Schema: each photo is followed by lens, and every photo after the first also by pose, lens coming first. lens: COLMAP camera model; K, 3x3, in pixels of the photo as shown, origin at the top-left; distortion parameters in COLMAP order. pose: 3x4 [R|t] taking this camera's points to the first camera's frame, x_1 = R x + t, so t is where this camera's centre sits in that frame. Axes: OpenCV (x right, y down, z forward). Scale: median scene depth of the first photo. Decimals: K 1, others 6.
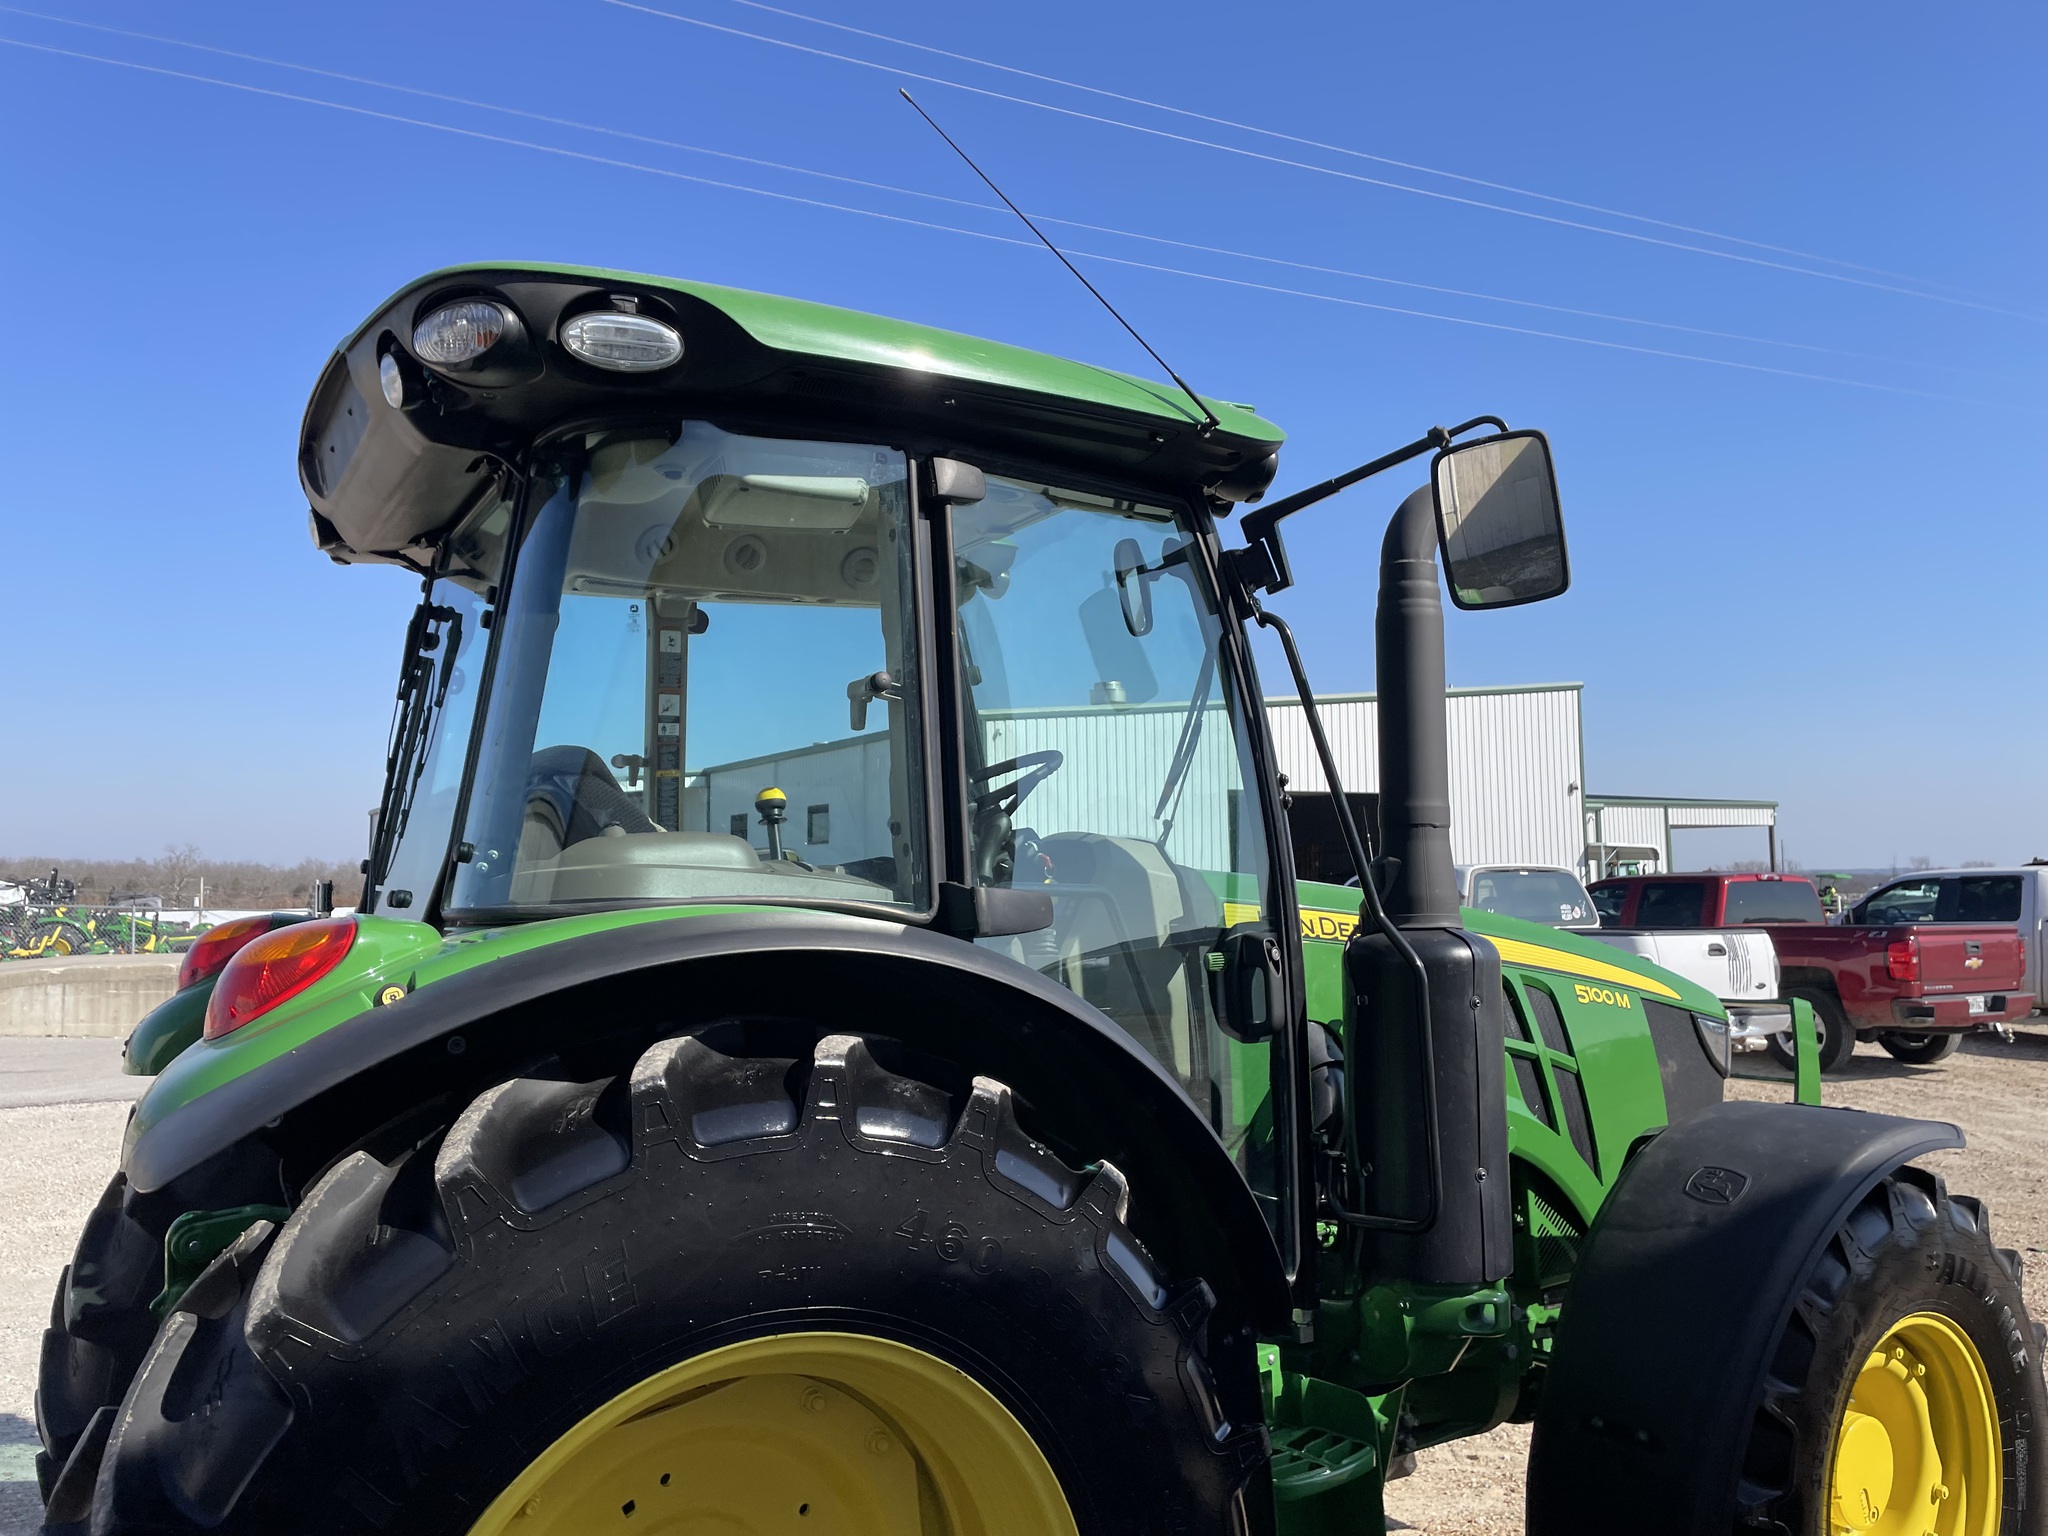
lens RADIAL K [[1543.1, 0, 1003.3], [0, 1543.1, 735.1], [0, 0, 1]] dist [0.095771, -0.124142]
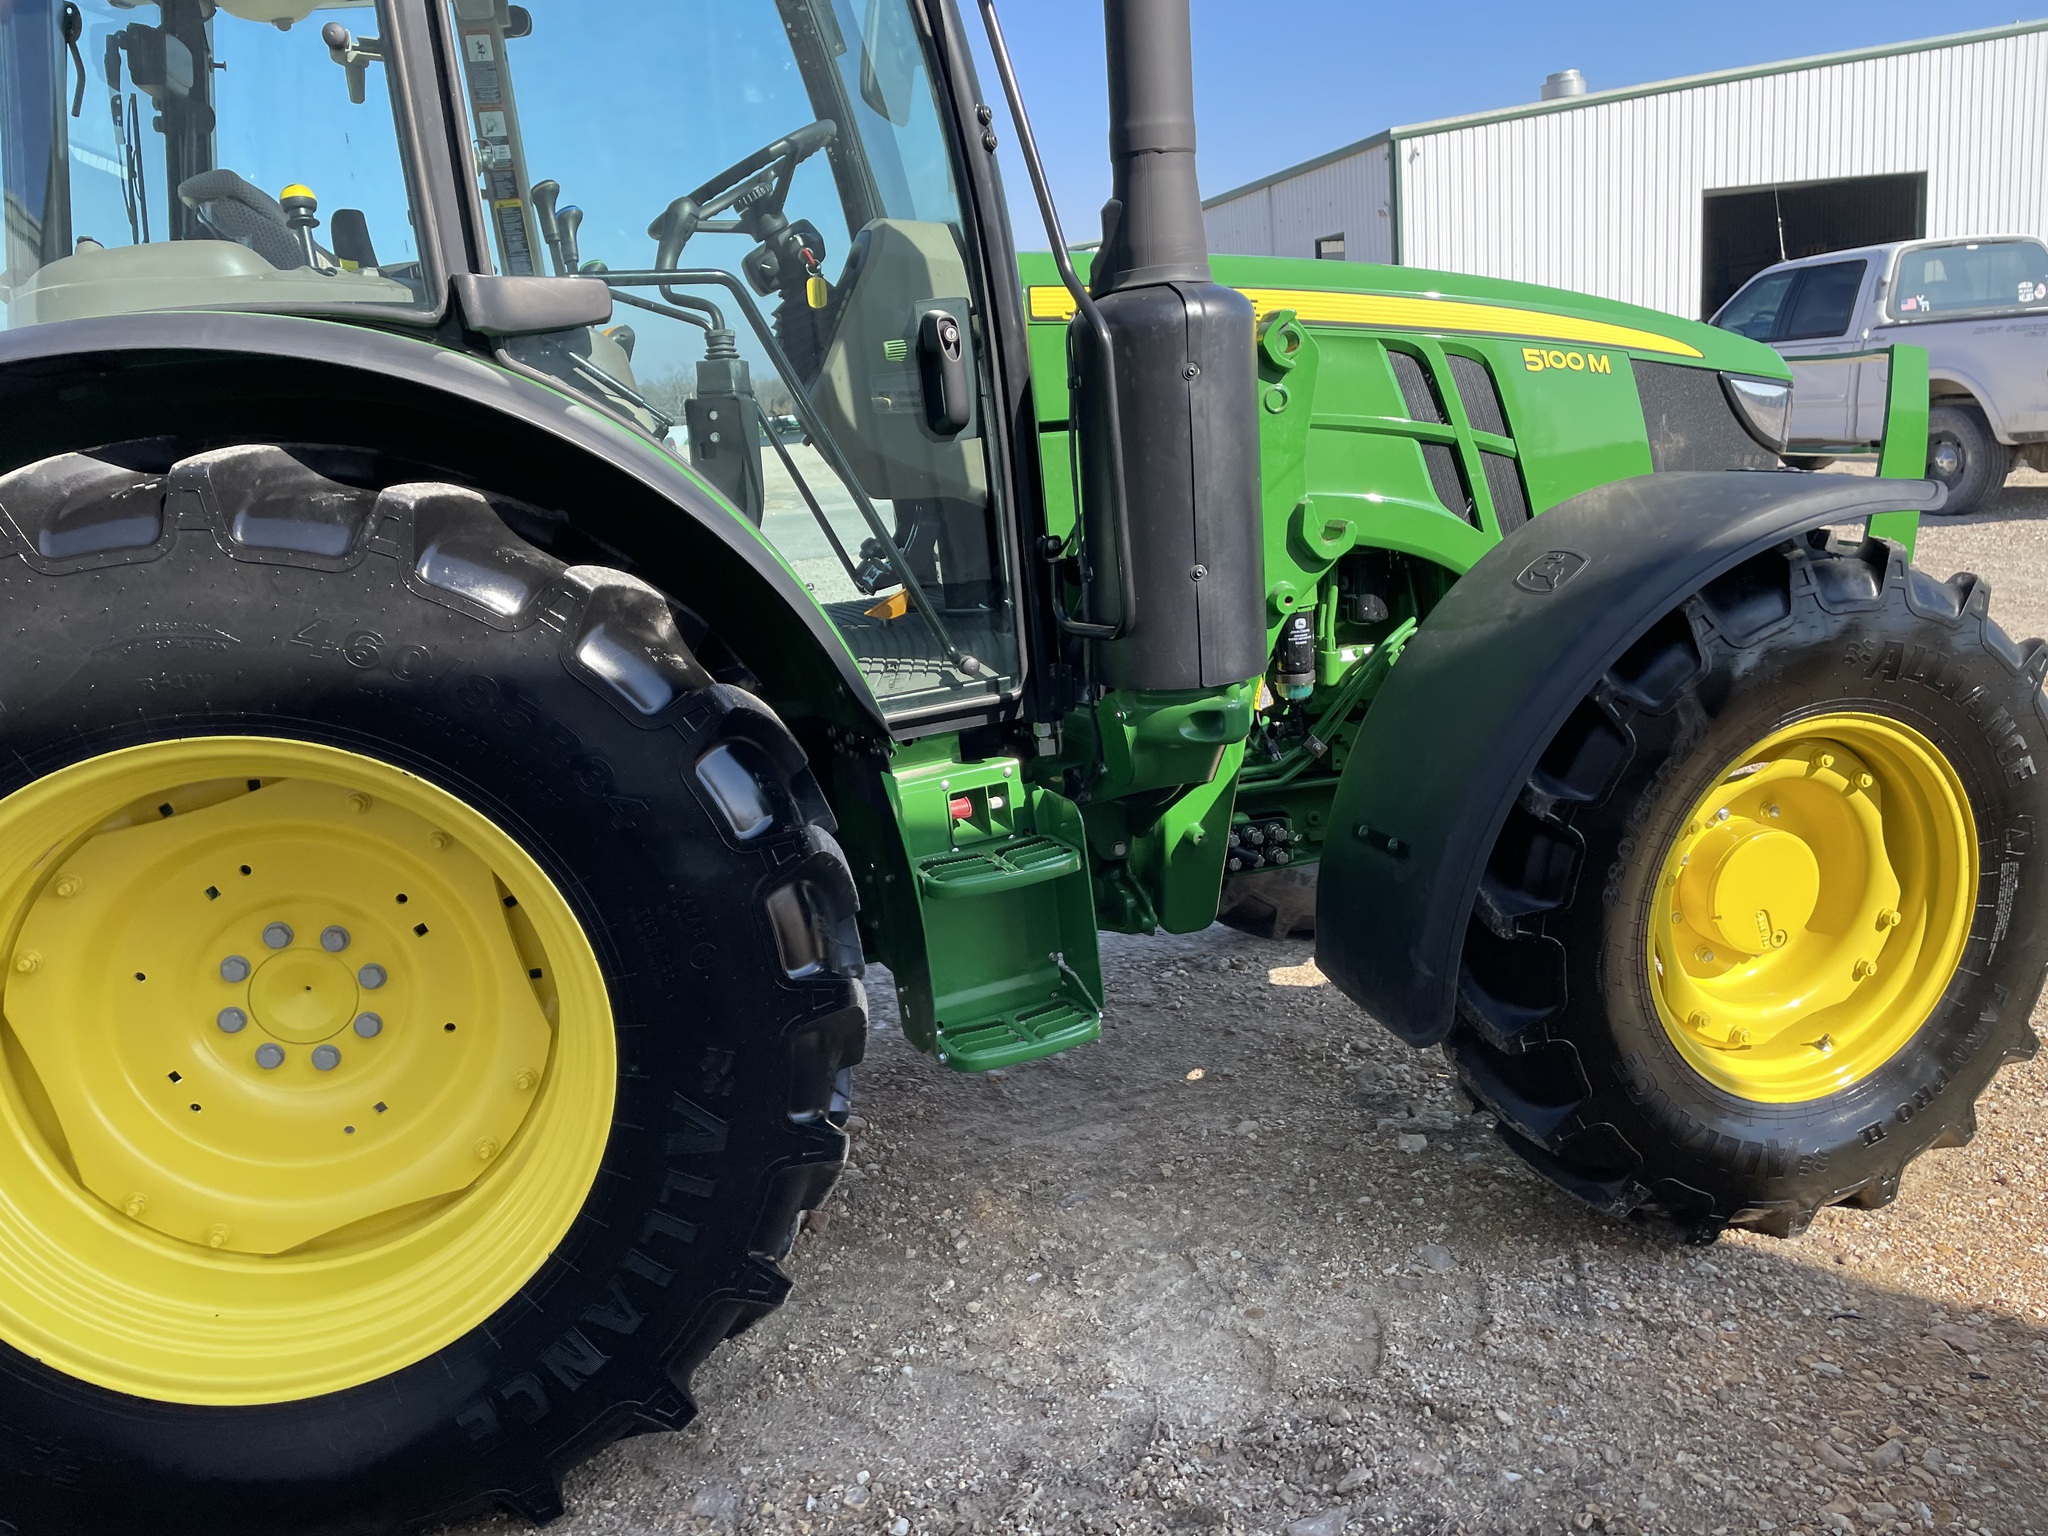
lens RADIAL K [[1543.1, 0, 1001.3], [0, 1543.1, 759.9], [0, 0, 1]] dist [0.095771, -0.124142]
pose [[0.955742, -0.010591, -0.294017, 0.391003], [0.110778, 0.938758, 0.326284, 0.073631], [0.272555, -0.344414, 0.898384, 0.135236]]
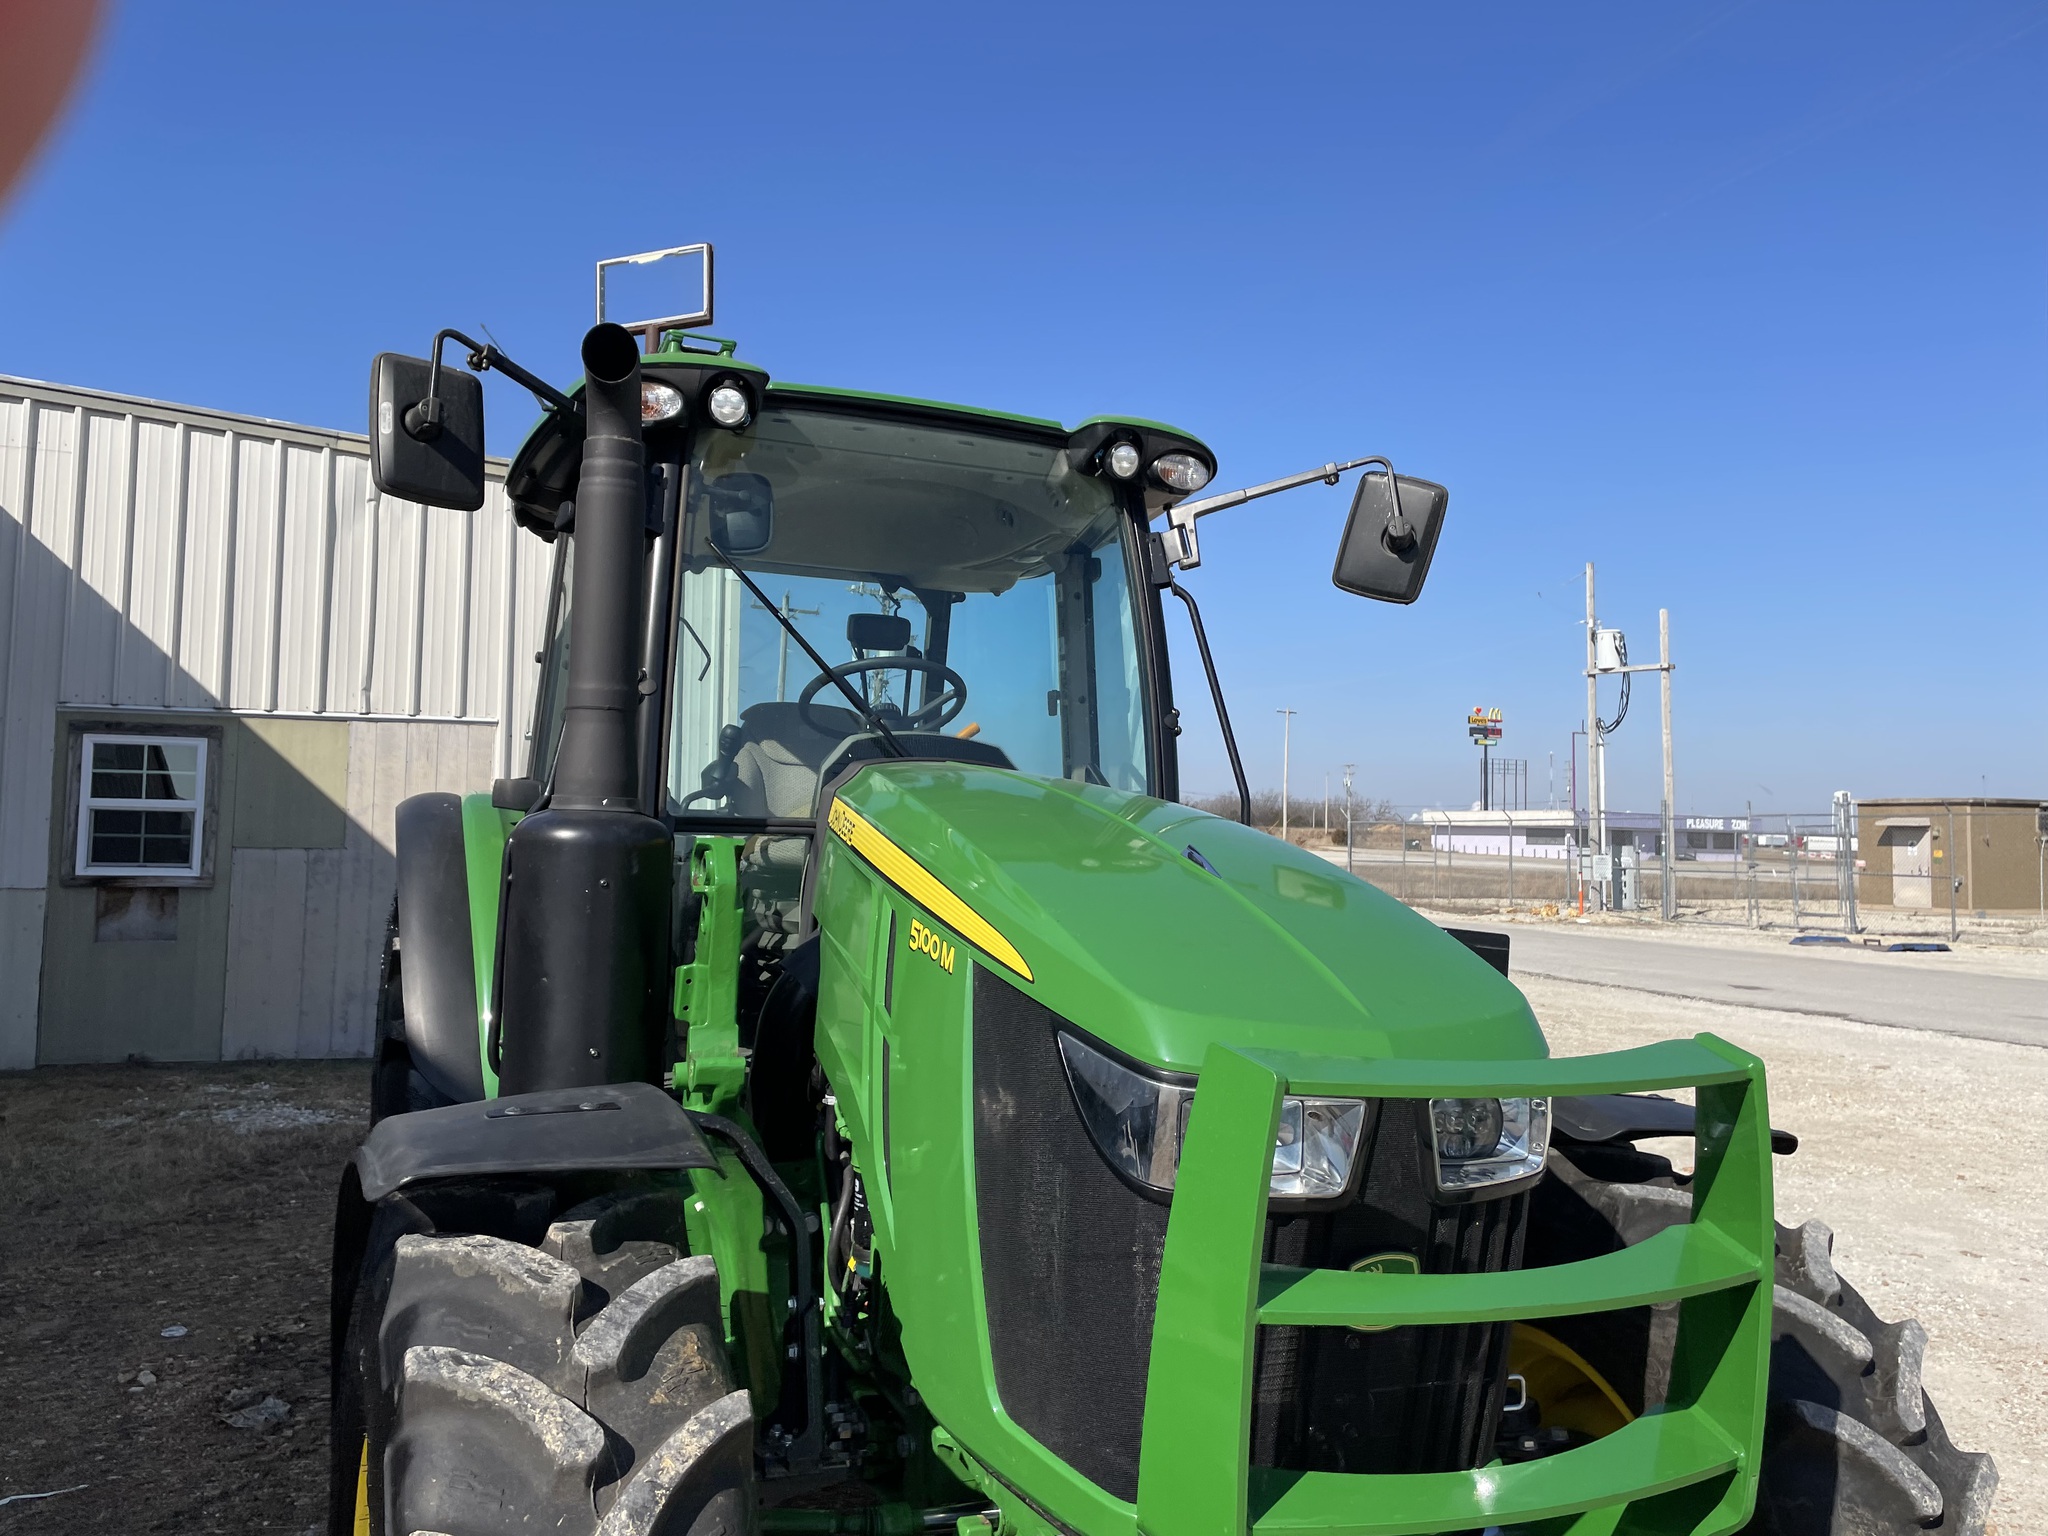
lens RADIAL K [[1543.1, 0, 1001.5], [0, 1543.1, 741.1], [0, 0, 1]] dist [0.095771, -0.124142]
pose [[-0.151369, -0.056026, -0.986888, 1.111697], [0.071740, 0.995137, -0.067498, 0.151371], [0.985871, -0.081016, -0.146614, 1.288388]]
